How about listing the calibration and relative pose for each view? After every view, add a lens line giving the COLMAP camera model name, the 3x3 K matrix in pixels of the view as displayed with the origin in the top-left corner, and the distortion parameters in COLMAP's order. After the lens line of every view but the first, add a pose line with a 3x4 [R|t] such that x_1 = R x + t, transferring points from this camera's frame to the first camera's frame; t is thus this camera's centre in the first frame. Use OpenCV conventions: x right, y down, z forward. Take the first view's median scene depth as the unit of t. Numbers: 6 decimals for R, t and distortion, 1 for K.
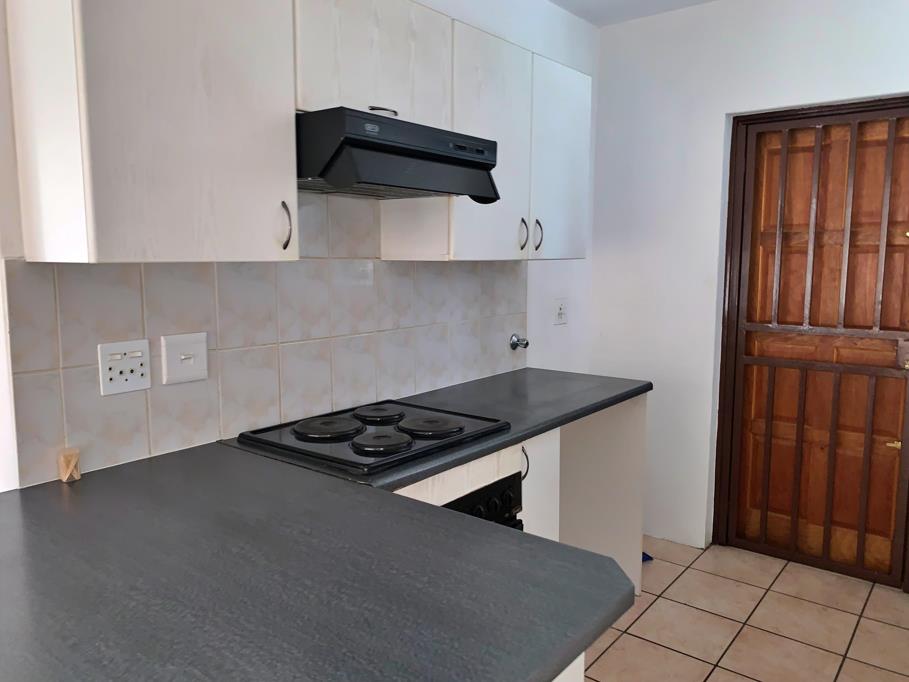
lens RADIAL K [[707.0, 0, 453.2], [0, 707.0, 341.9], [0, 0, 1]] dist [0.036625, -0.022354]
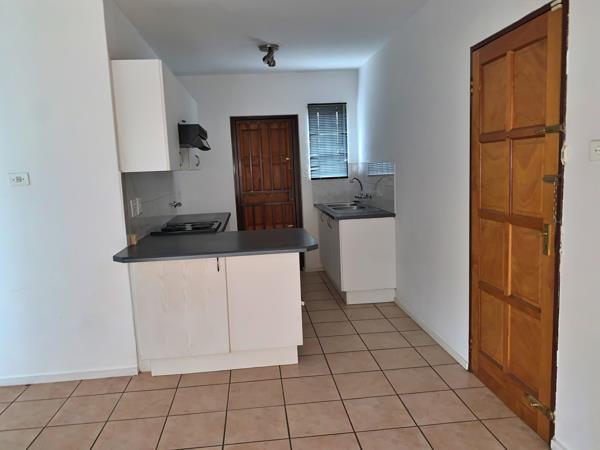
lens RADIAL K [[466.6, 0, 300.1], [0, 466.6, 224.9], [0, 0, 1]] dist [0.036625, -0.022354]
pose [[0.708079, -0.116310, 0.696488, -0.770416], [0.126238, 0.991302, 0.037204, 0.067391], [-0.694757, 0.061580, 0.716603, -0.486374]]
